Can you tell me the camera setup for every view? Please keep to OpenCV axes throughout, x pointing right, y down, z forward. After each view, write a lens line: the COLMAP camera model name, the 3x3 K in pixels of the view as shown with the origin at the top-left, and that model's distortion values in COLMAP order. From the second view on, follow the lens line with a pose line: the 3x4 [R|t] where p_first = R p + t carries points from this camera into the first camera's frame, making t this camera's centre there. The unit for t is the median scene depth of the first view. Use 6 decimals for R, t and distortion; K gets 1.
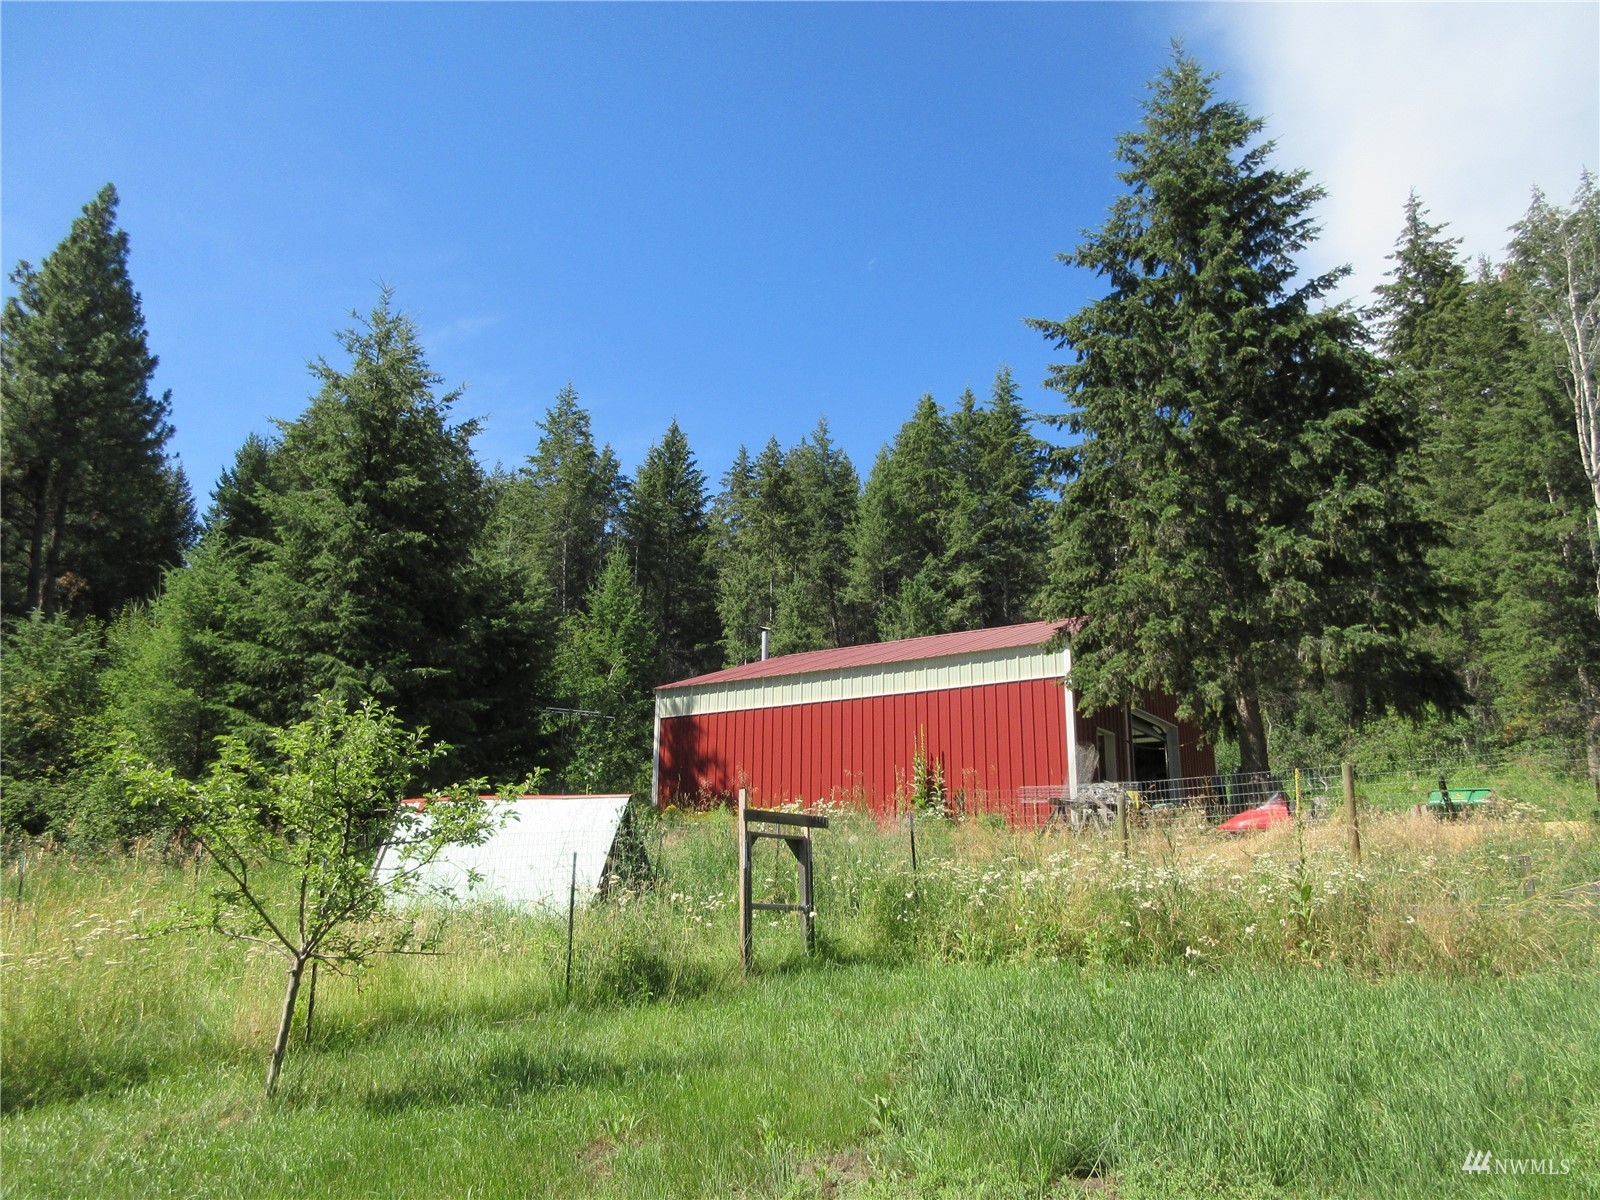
lens RADIAL K [[1135.8, 0, 800.0], [0, 1135.8, 600.0], [0, 0, 1]] dist [0.003551, 0.000185]
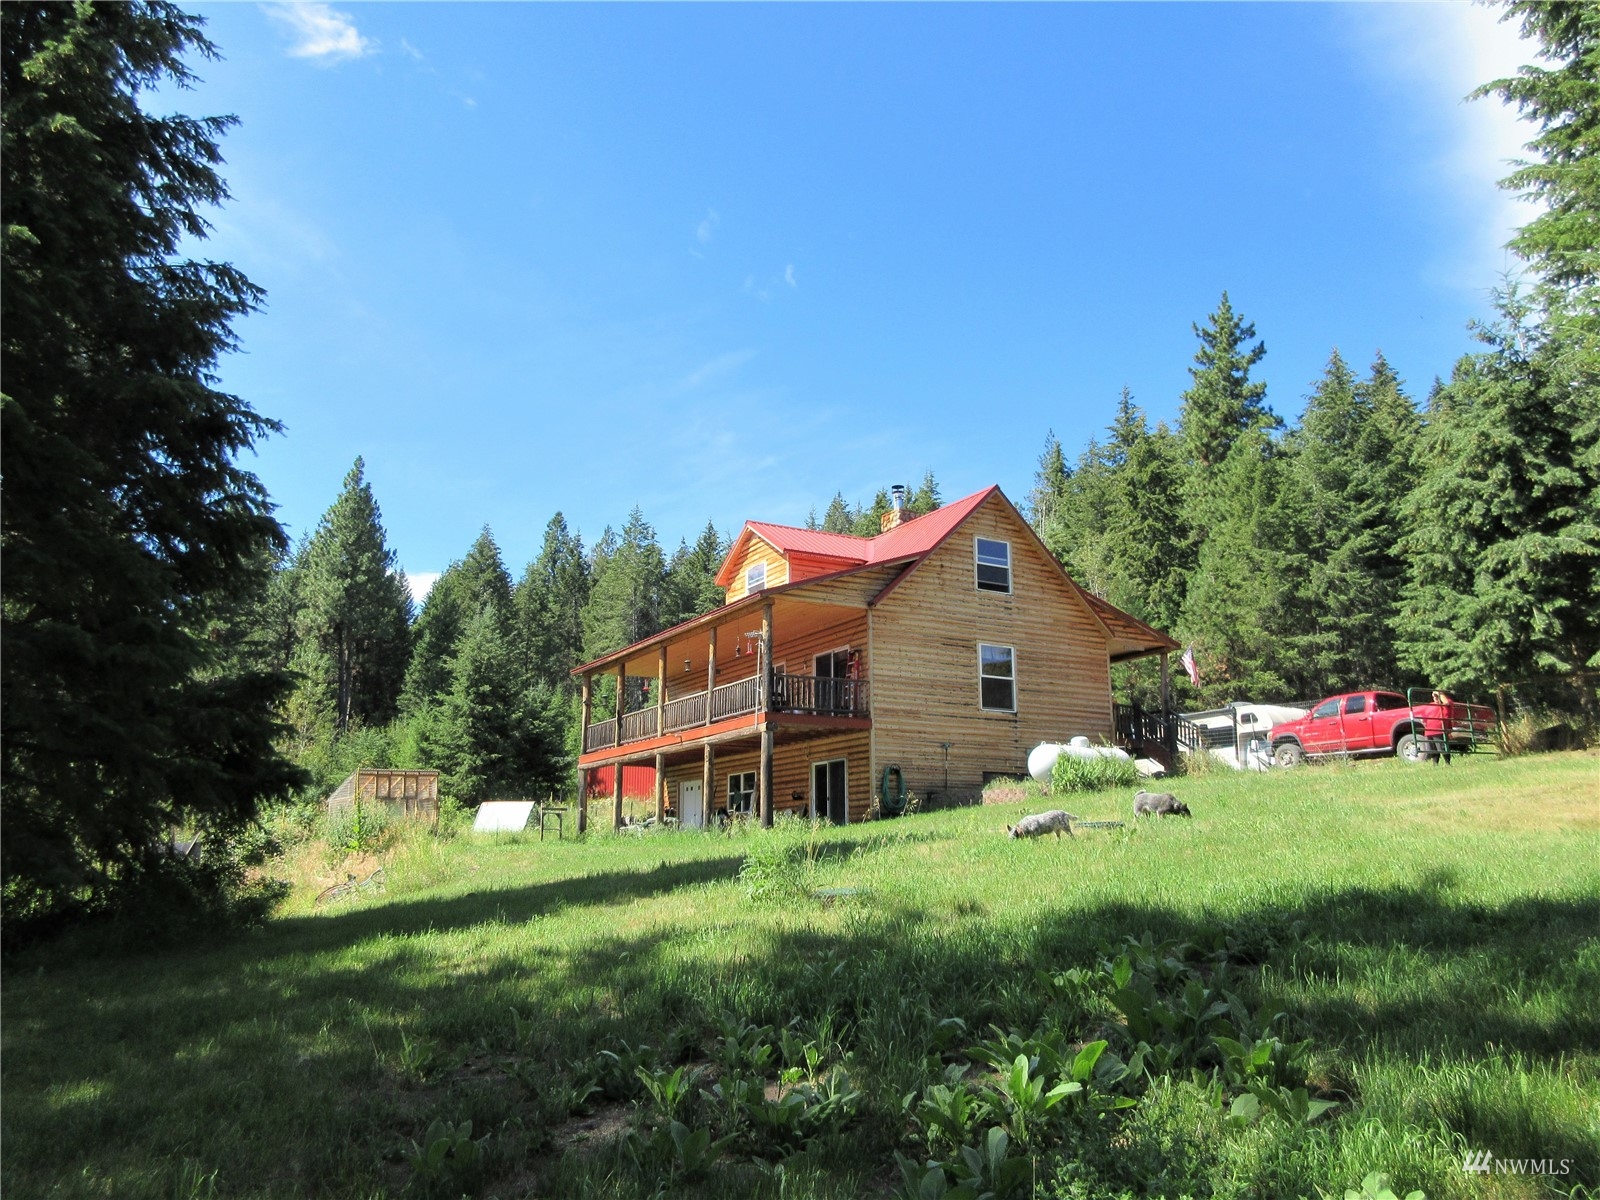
lens RADIAL K [[1135.8, 0, 800.0], [0, 1135.8, 600.0], [0, 0, 1]] dist [0.003551, 0.000185]
pose [[0.985492, -0.050009, -0.162186, 0.557662], [0.056588, 0.997741, 0.036197, -0.237222], [0.160010, -0.044849, 0.986096, -1.035169]]
